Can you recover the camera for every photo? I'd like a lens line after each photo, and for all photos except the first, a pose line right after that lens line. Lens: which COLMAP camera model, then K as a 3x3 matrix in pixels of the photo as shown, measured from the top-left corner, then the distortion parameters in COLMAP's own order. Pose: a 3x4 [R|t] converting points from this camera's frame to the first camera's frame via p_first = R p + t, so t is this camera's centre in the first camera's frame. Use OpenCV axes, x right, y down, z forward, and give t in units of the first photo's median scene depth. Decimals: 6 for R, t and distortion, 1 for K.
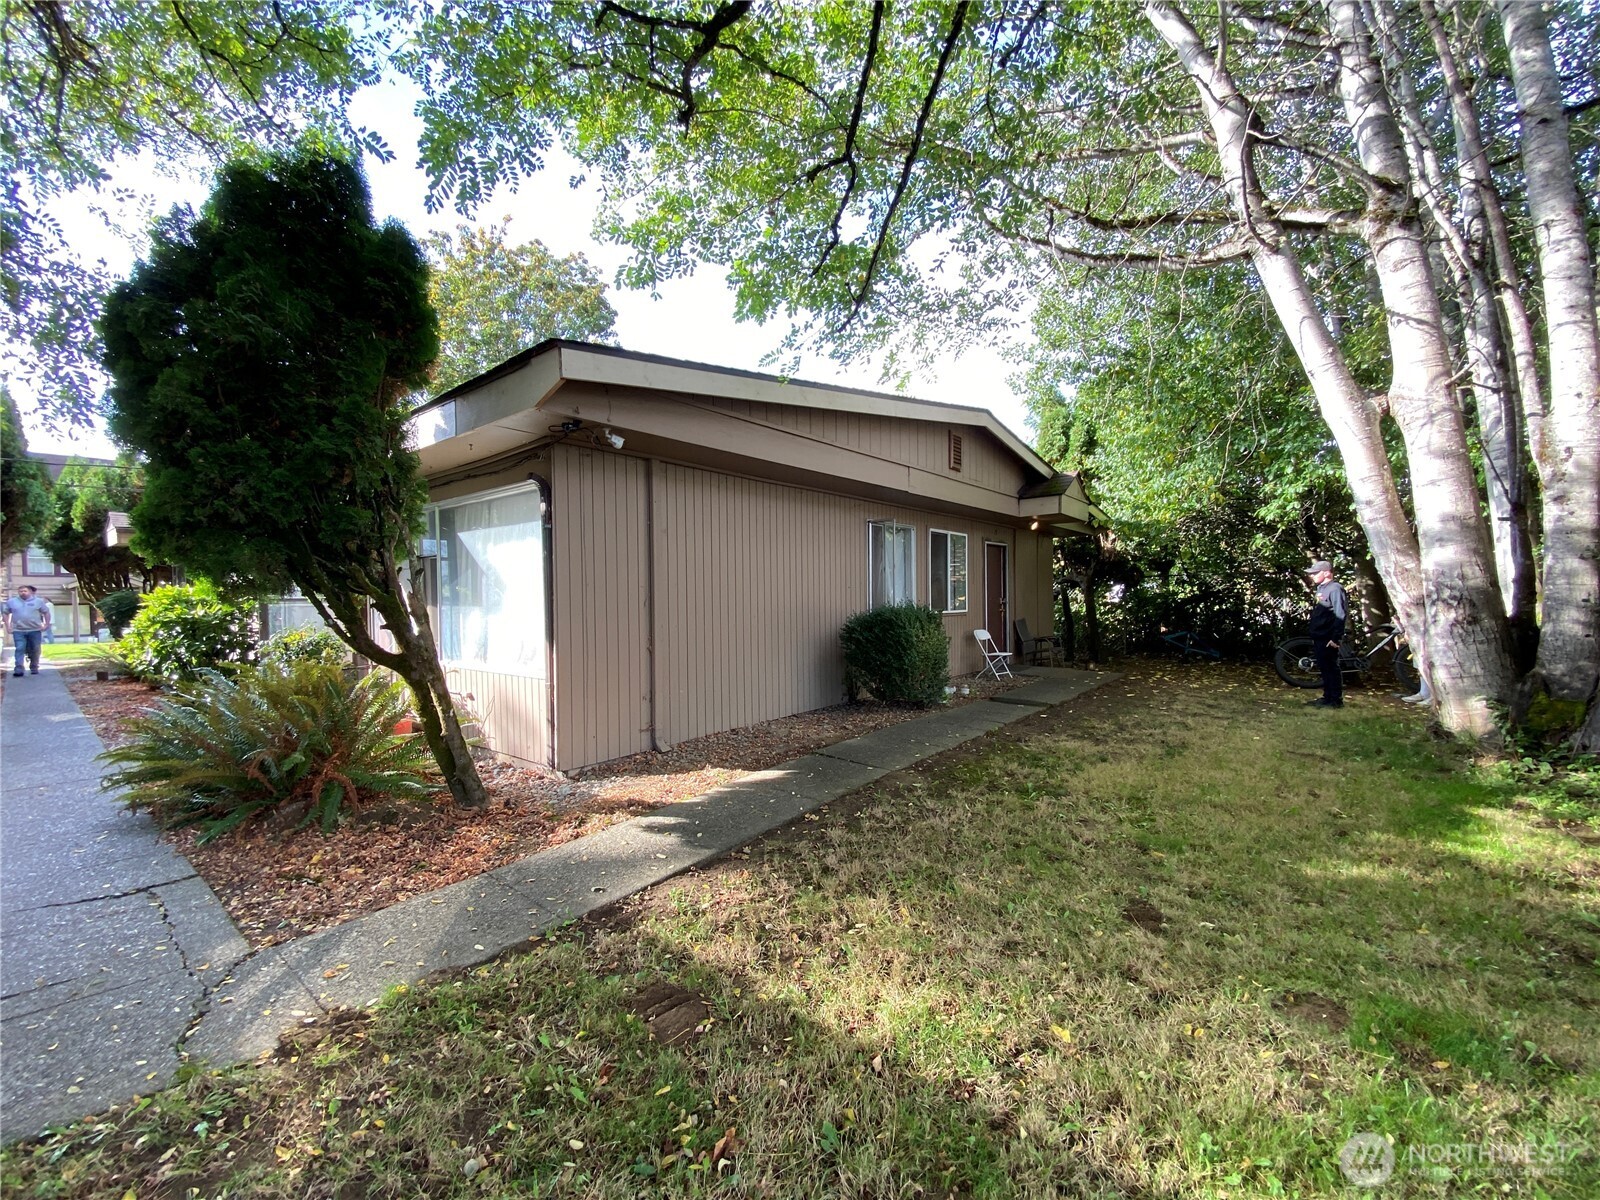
lens RADIAL K [[649.5, 0, 800.0], [0, 649.5, 600.0], [0, 0, 1]] dist [0.024153, -0.024152]
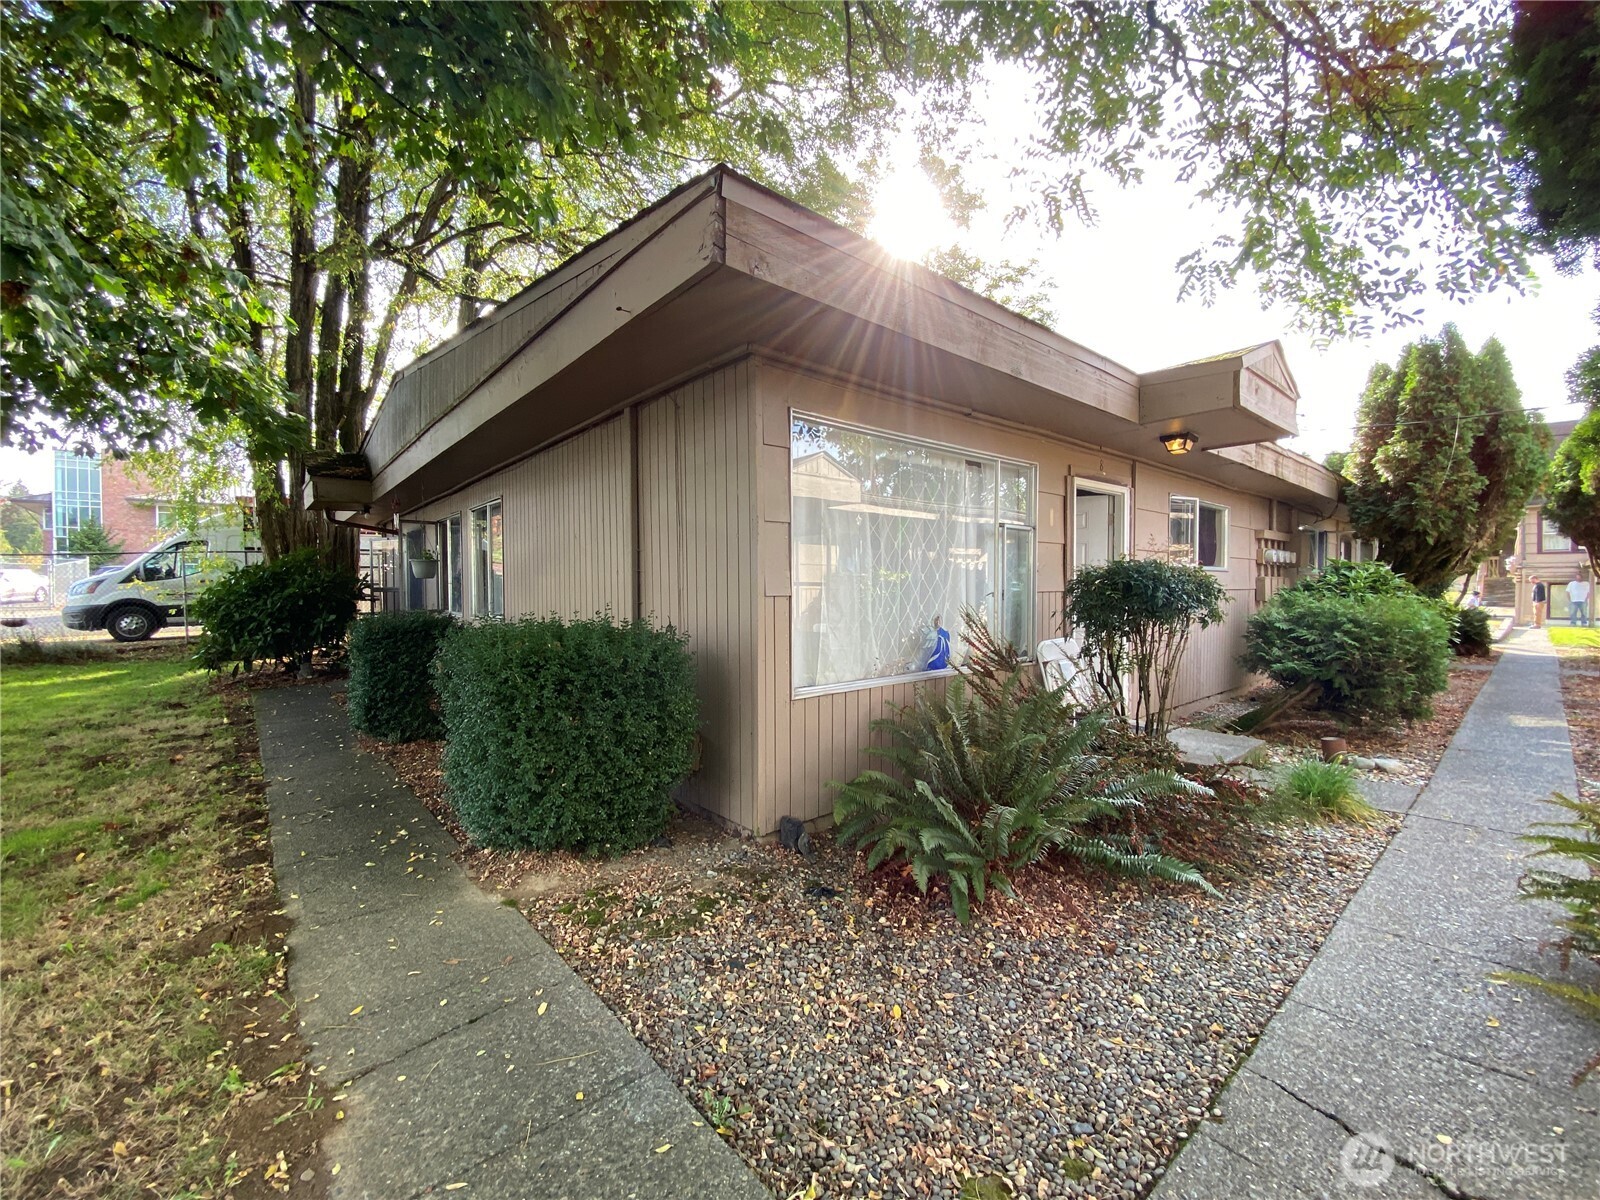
lens RADIAL K [[649.5, 0, 800.0], [0, 649.5, 600.0], [0, 0, 1]] dist [0.024153, -0.024152]
pose [[-0.177787, 0.038558, -0.983313, -0.228037], [-0.009434, 0.999119, 0.040884, 0.005565], [0.984024, 0.016546, -0.177267, 0.255337]]
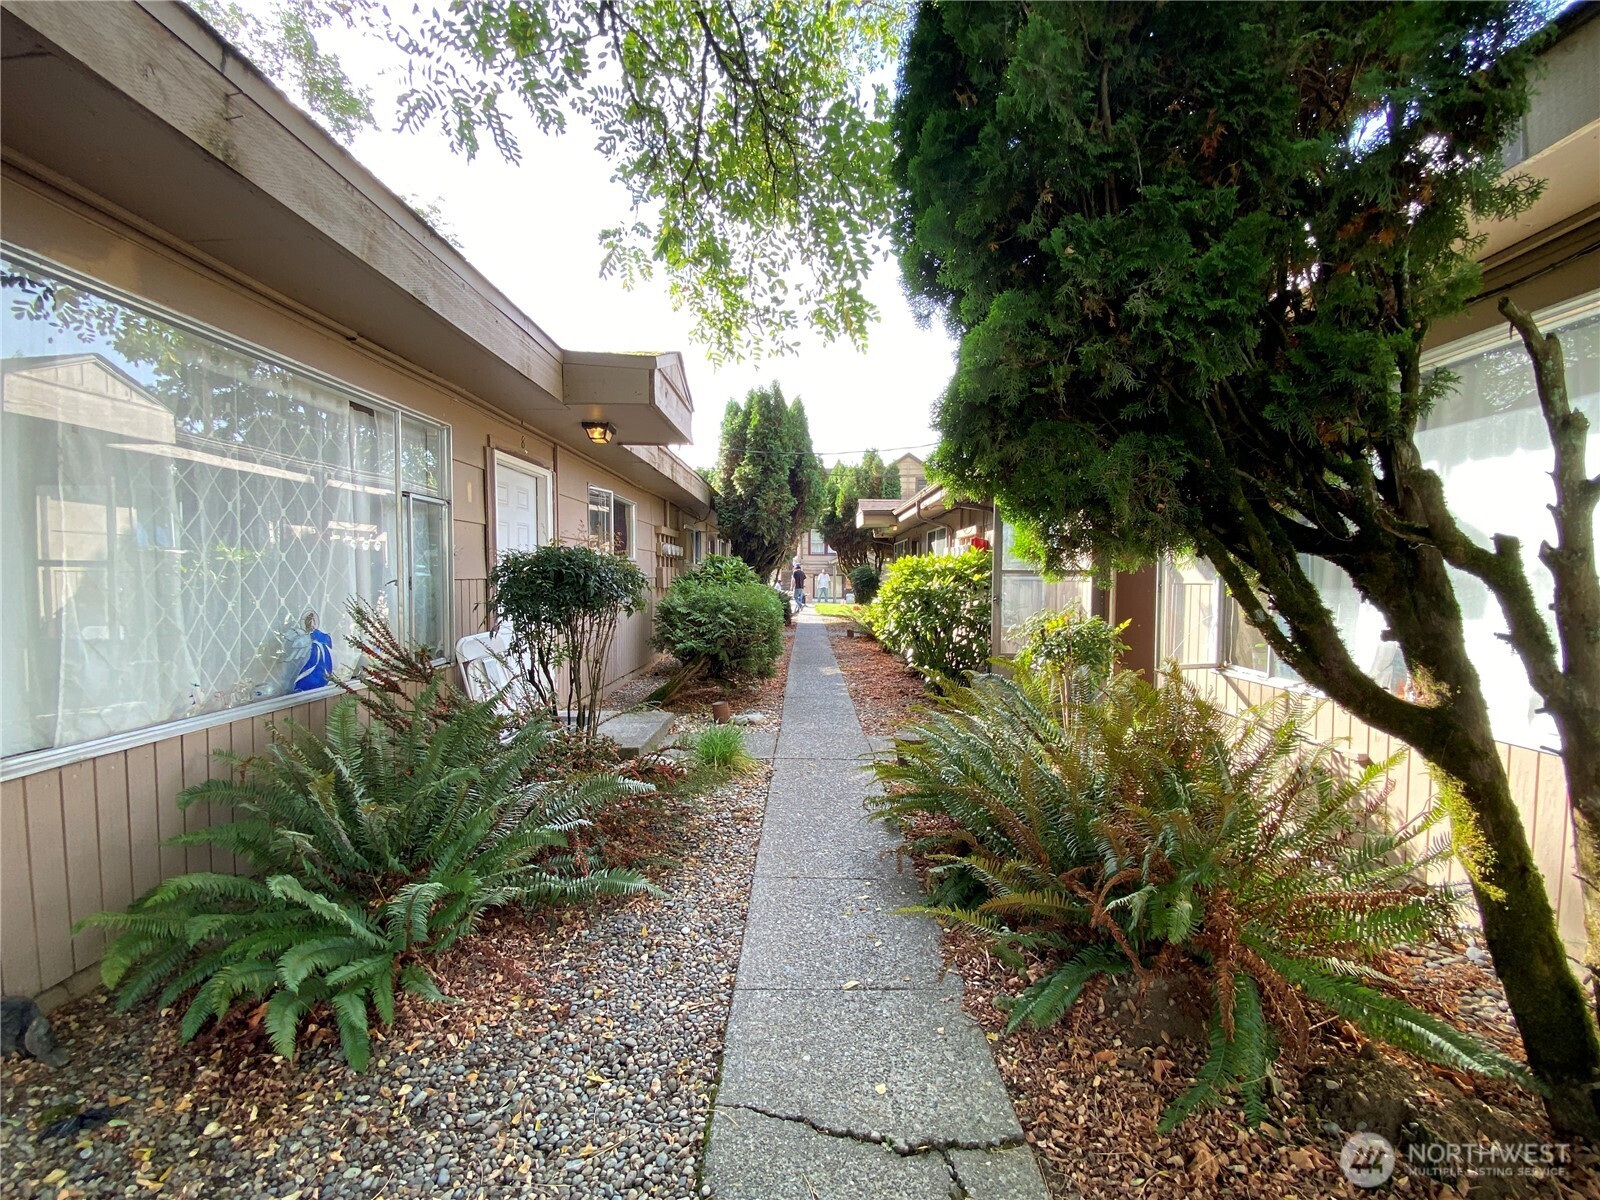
lens RADIAL K [[644.2, 0, 781.5], [0, 644.2, 604.8], [0, 0, 1]] dist [0.023955, -0.022214]
pose [[0.602089, 0.057834, -0.796331, -0.312217], [-0.028064, 0.998290, 0.051282, 0.006894], [0.797935, -0.008528, 0.602683, 0.264478]]
